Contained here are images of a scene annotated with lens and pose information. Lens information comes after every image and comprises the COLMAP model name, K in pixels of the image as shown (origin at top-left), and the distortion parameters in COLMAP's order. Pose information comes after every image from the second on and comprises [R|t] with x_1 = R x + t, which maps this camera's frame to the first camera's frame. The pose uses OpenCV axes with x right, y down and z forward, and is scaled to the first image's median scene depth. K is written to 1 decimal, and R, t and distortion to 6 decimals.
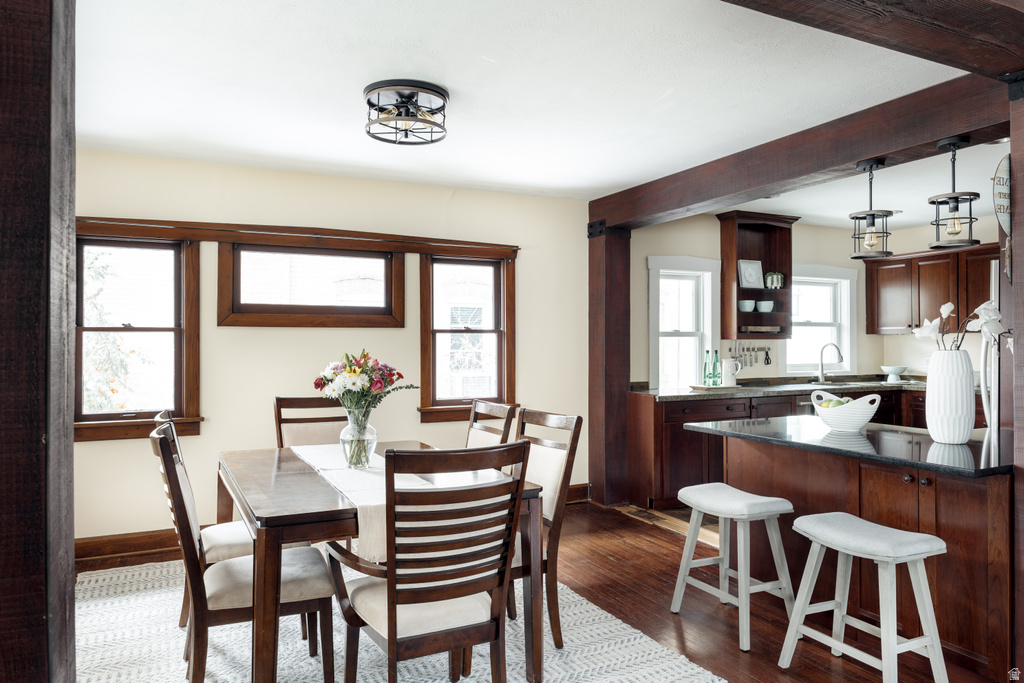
lens RADIAL K [[702.9, 0, 501.9], [0, 702.9, 349.8], [0, 0, 1]] dist [-0.003144, 0.000653]
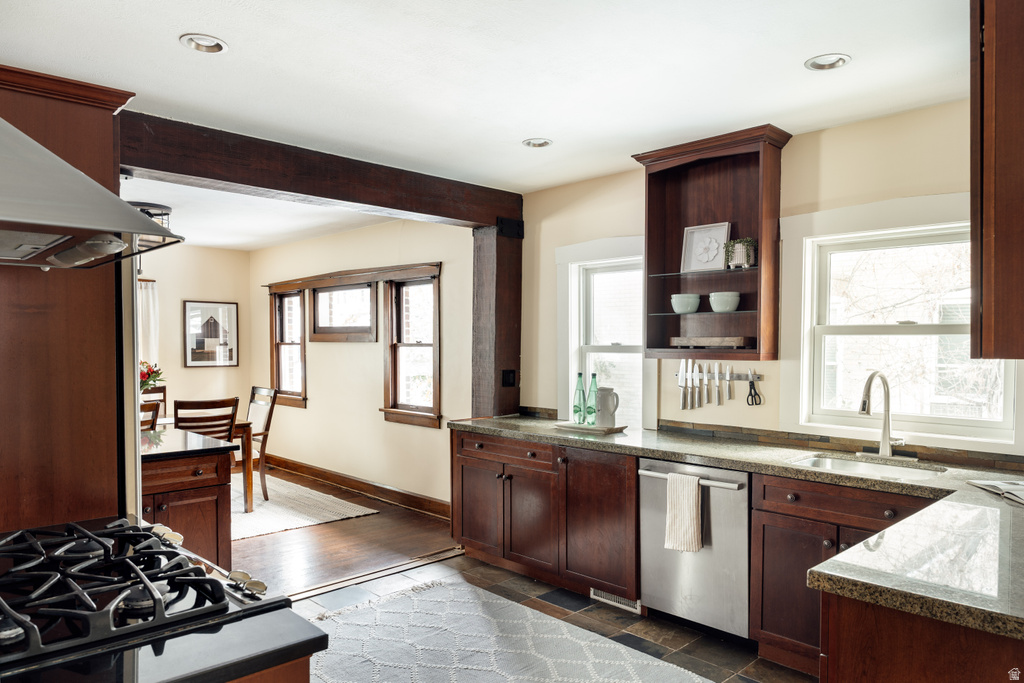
lens RADIAL K [[702.9, 0, 508.7], [0, 702.9, 348.4], [0, 0, 1]] dist [-0.003144, 0.000653]
pose [[0.296712, 0.017695, -0.954803, 1.104305], [-0.003235, 0.999841, 0.017525, -0.042697], [0.954962, -0.002111, 0.296722, 0.846132]]
